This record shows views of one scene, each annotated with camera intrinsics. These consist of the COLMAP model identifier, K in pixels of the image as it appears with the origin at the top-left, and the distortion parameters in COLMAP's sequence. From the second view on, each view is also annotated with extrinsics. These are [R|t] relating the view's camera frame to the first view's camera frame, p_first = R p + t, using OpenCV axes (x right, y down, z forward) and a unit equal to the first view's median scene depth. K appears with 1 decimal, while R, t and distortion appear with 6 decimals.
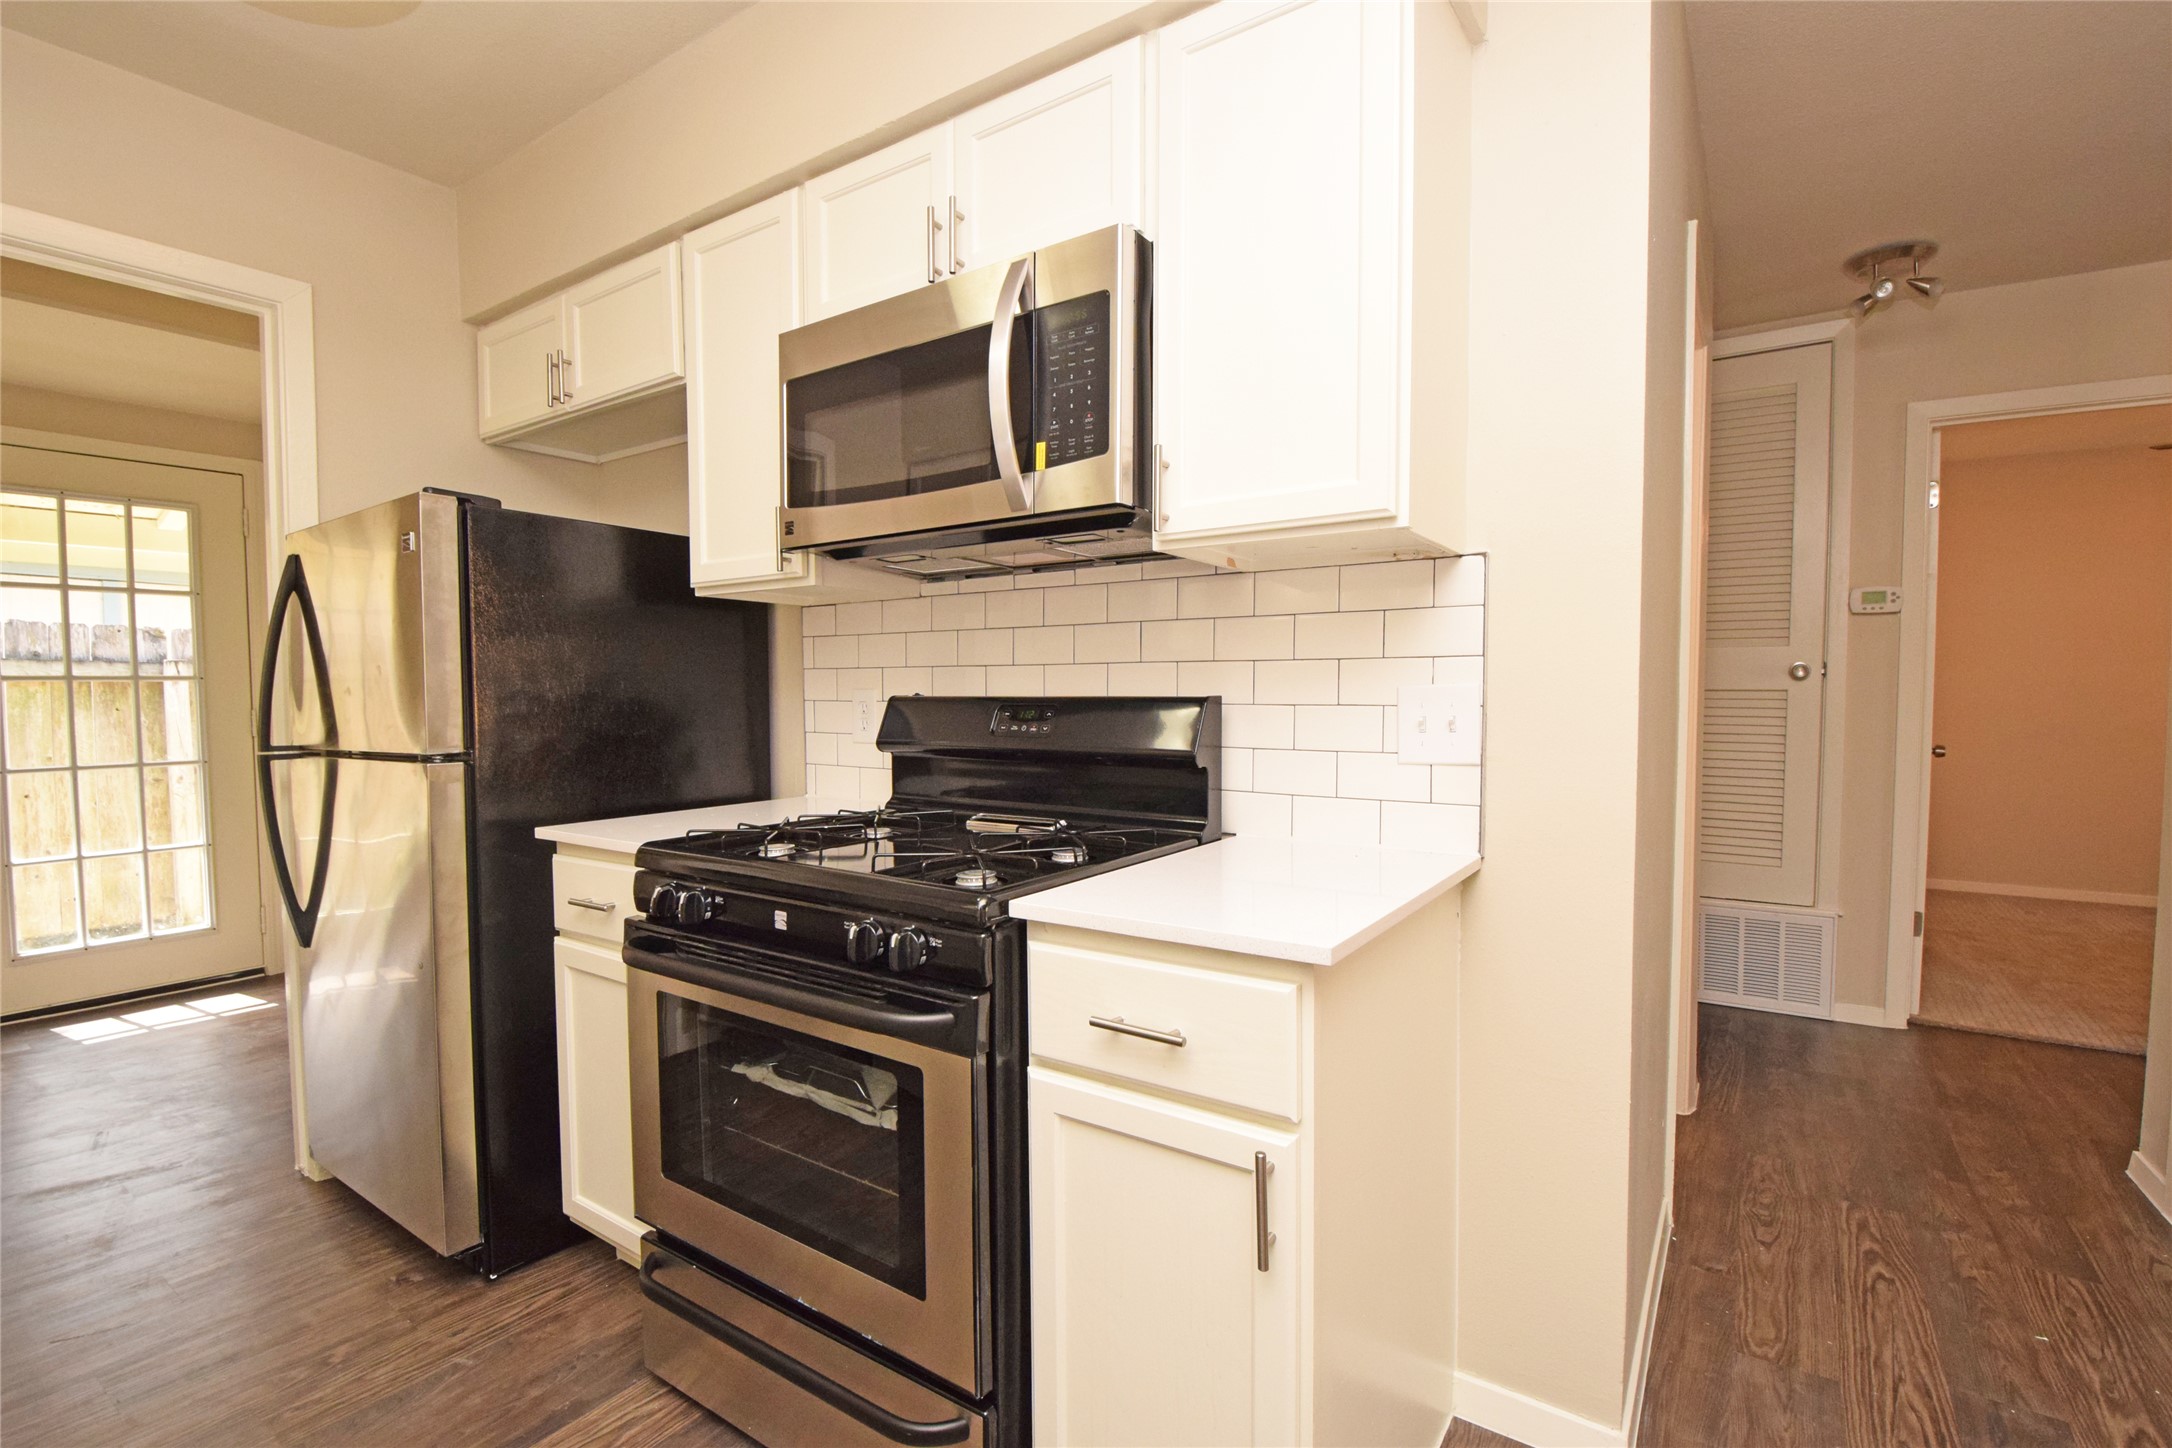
lens RADIAL K [[988.2, 0, 1088.6], [0, 988.2, 732.3], [0, 0, 1]] dist [0.003678, -0.022383]
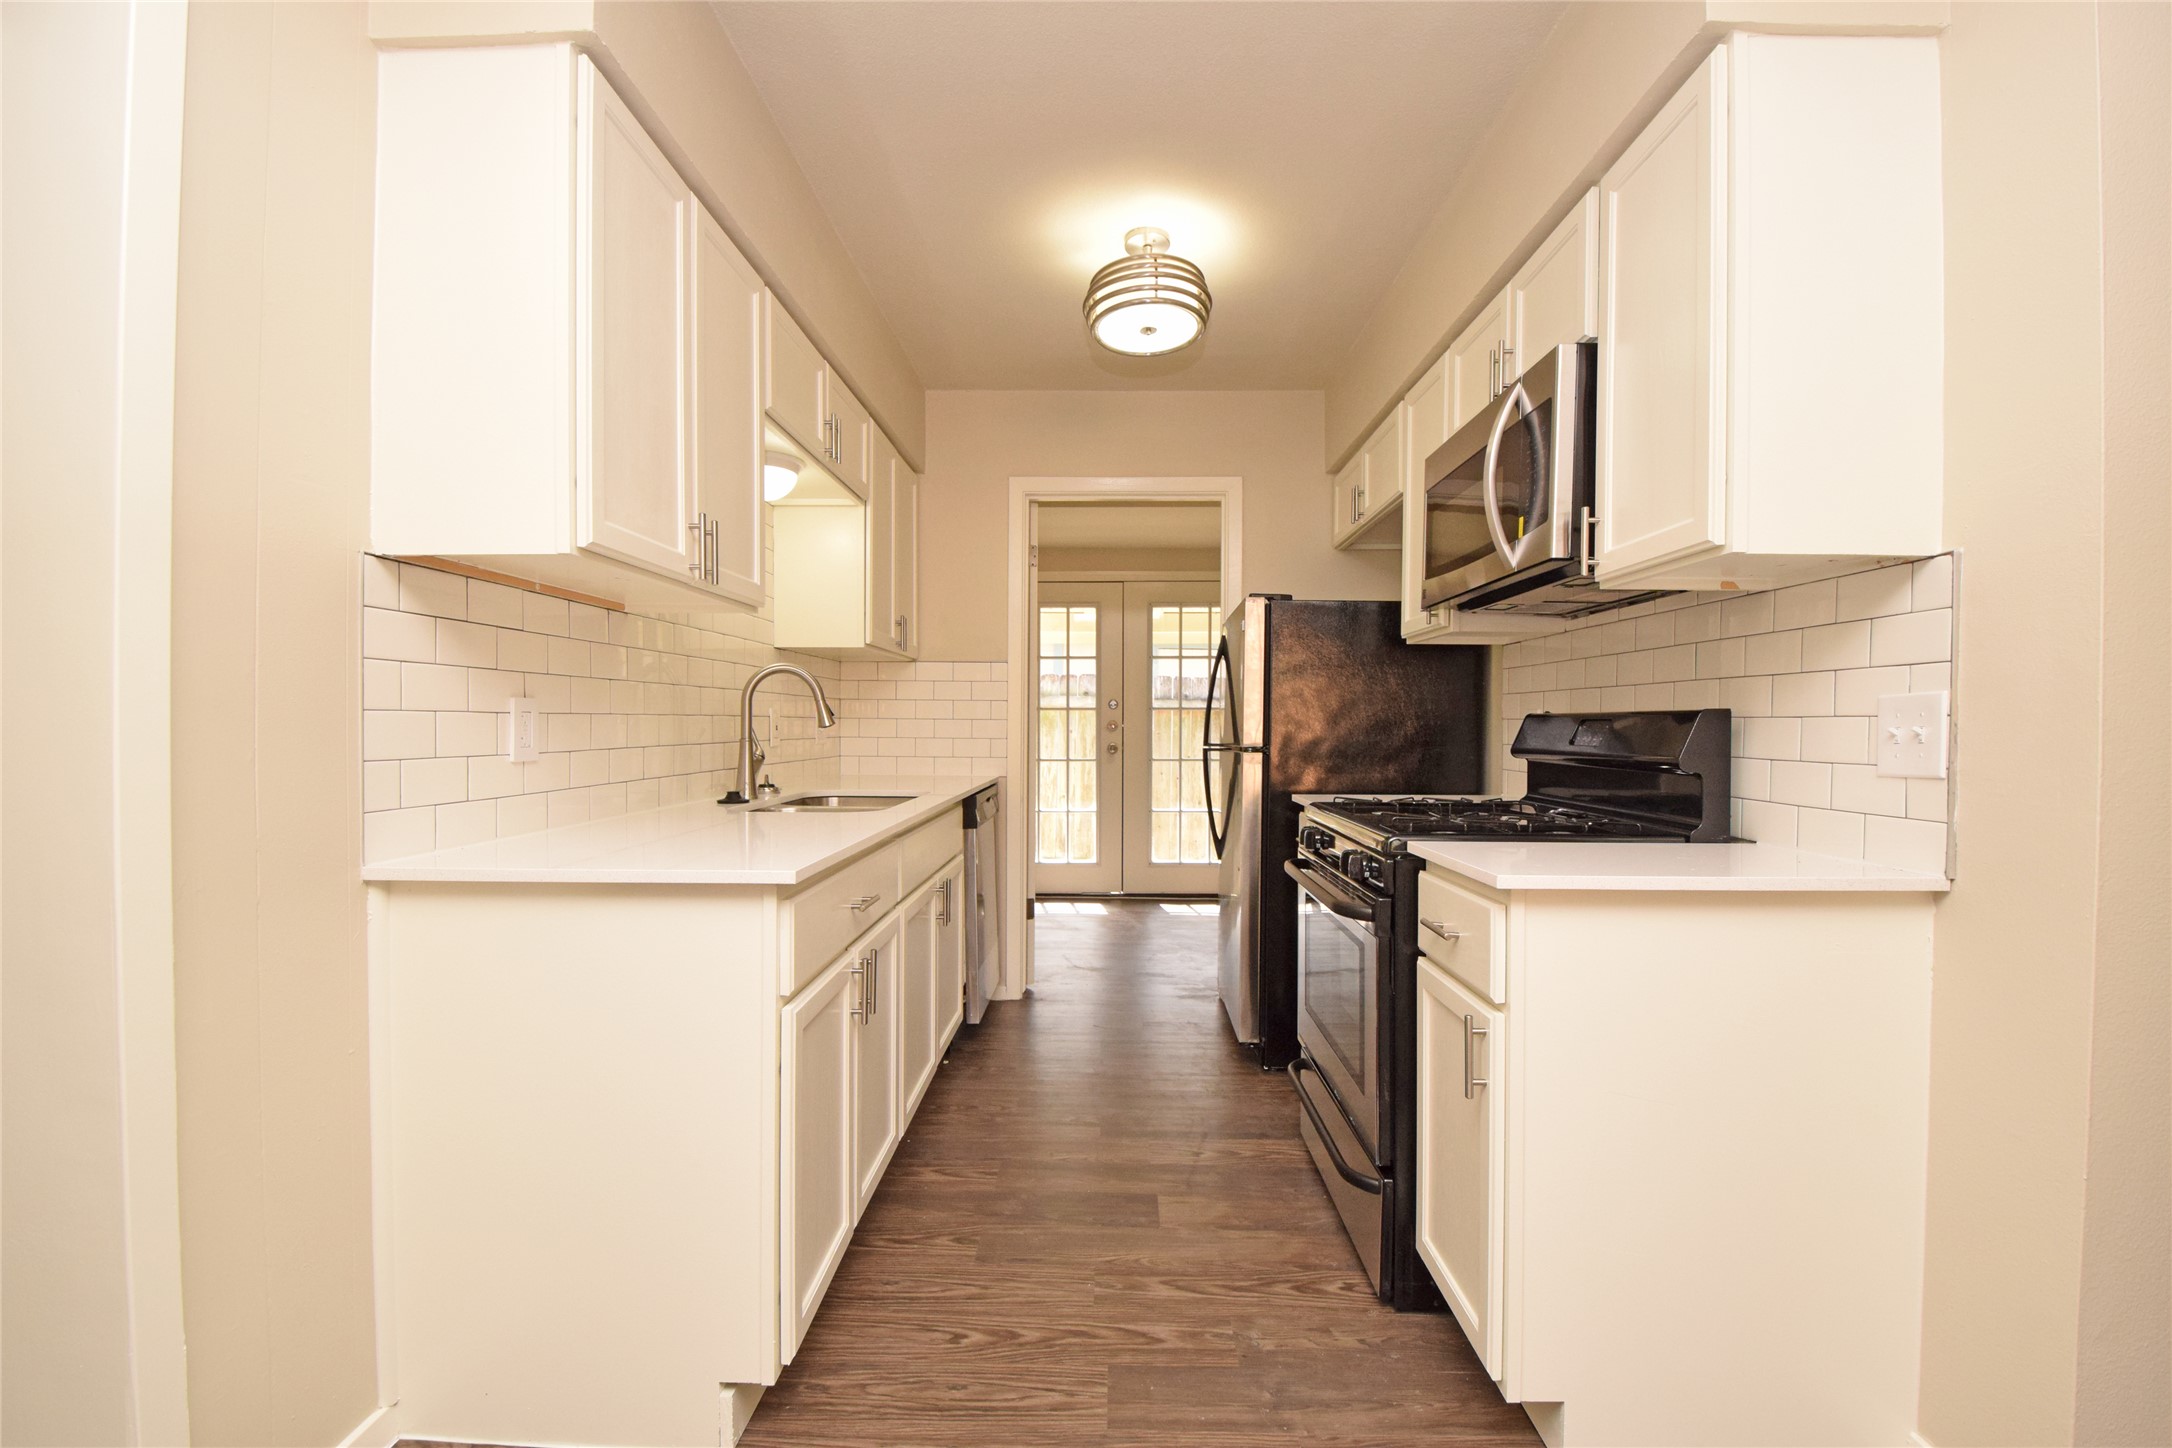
lens RADIAL K [[948.3, 0, 1091.0], [0, 948.3, 730.5], [0, 0, 1]] dist [0.016798, -0.021989]
pose [[0.539094, 0.011374, -0.842169, 0.577159], [-0.042364, 0.999009, -0.013626, 0.027469], [0.841179, 0.043023, 0.539042, -0.128229]]
